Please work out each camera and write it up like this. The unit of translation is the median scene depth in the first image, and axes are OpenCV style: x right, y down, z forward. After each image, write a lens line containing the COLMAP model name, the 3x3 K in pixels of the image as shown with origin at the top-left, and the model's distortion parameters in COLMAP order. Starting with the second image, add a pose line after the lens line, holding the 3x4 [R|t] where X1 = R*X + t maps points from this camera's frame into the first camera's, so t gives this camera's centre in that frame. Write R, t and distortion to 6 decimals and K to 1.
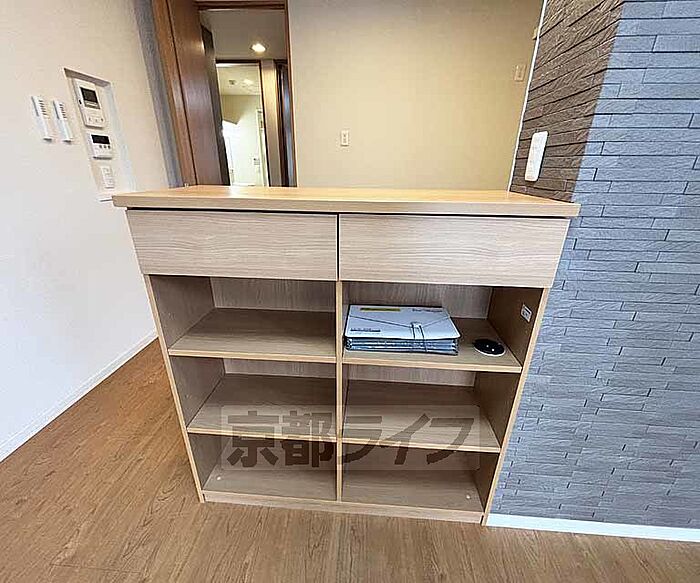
lens RADIAL K [[306.8, 0, 347.8], [0, 306.8, 289.2], [0, 0, 1]] dist [0.009919, -0.000103]
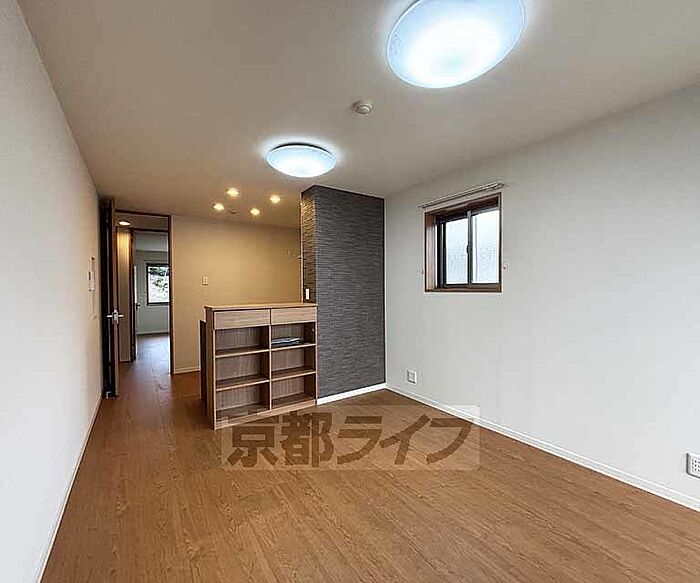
lens RADIAL K [[306.8, 0, 356.2], [0, 306.8, 288.4], [0, 0, 1]] dist [0.009919, -0.000103]
pose [[0.784267, -0.023868, 0.619965, -0.750846], [0.245819, 0.929434, -0.275183, 0.416540], [-0.569648, 0.368216, 0.734791, -1.275575]]
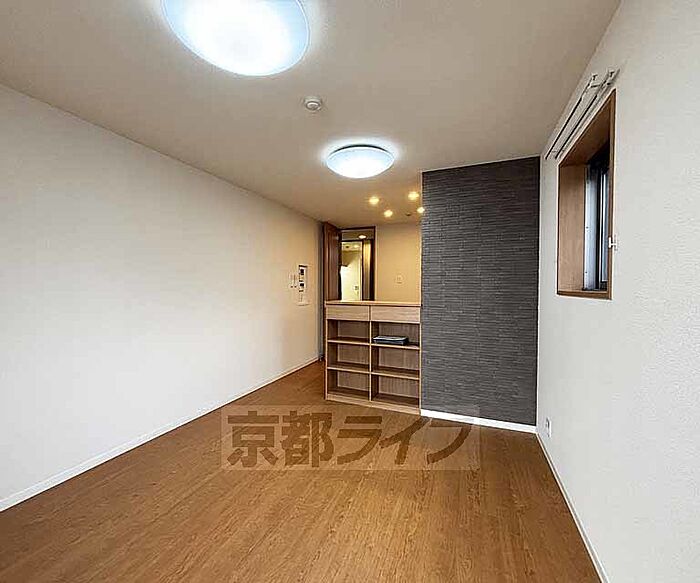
lens RADIAL K [[306.8, 0, 343.8], [0, 306.8, 287.6], [0, 0, 1]] dist [0.009919, -0.000103]
pose [[0.950024, -0.013324, -0.311893, 0.435832], [-0.100403, 0.932964, -0.345685, 0.479736], [0.295590, 0.359724, 0.885000, -1.399971]]
